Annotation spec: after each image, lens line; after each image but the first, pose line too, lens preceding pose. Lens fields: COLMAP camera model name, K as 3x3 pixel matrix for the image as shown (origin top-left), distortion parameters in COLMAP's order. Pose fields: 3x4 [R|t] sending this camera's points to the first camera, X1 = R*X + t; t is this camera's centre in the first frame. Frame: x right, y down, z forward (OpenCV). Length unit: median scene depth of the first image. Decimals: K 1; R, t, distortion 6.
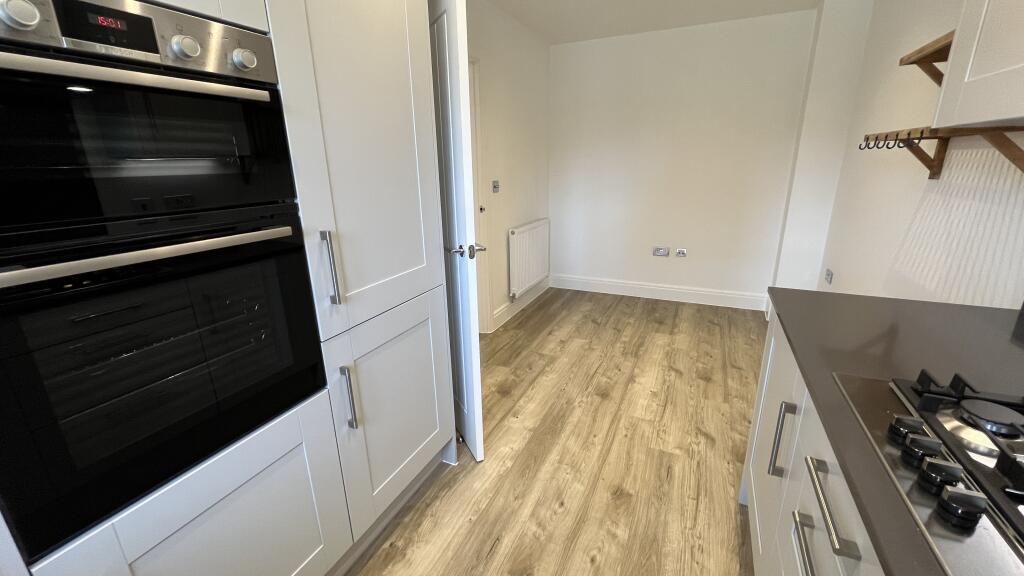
lens RADIAL K [[413.7, 0, 516.8], [0, 413.7, 284.5], [0, 0, 1]] dist [0.000105, 0.000261]
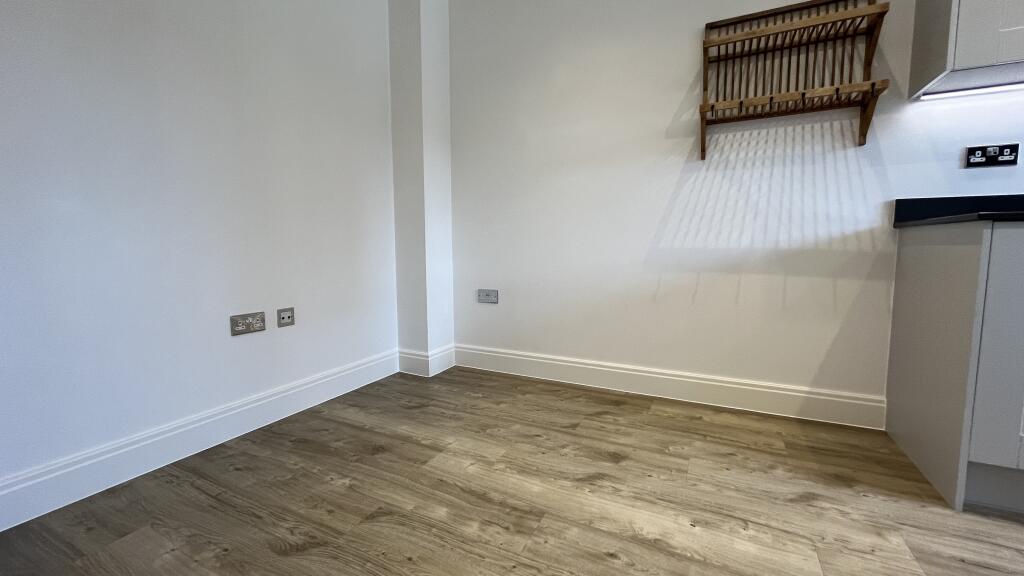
lens RADIAL K [[413.7, 0, 515.1], [0, 413.7, 283.3], [0, 0, 1]] dist [0.000105, 0.000261]
pose [[0.034730, -0.076130, 0.996493, -0.117259], [0.288264, 0.955480, 0.062950, -0.083942], [-0.956921, 0.285067, 0.055130, 0.888333]]
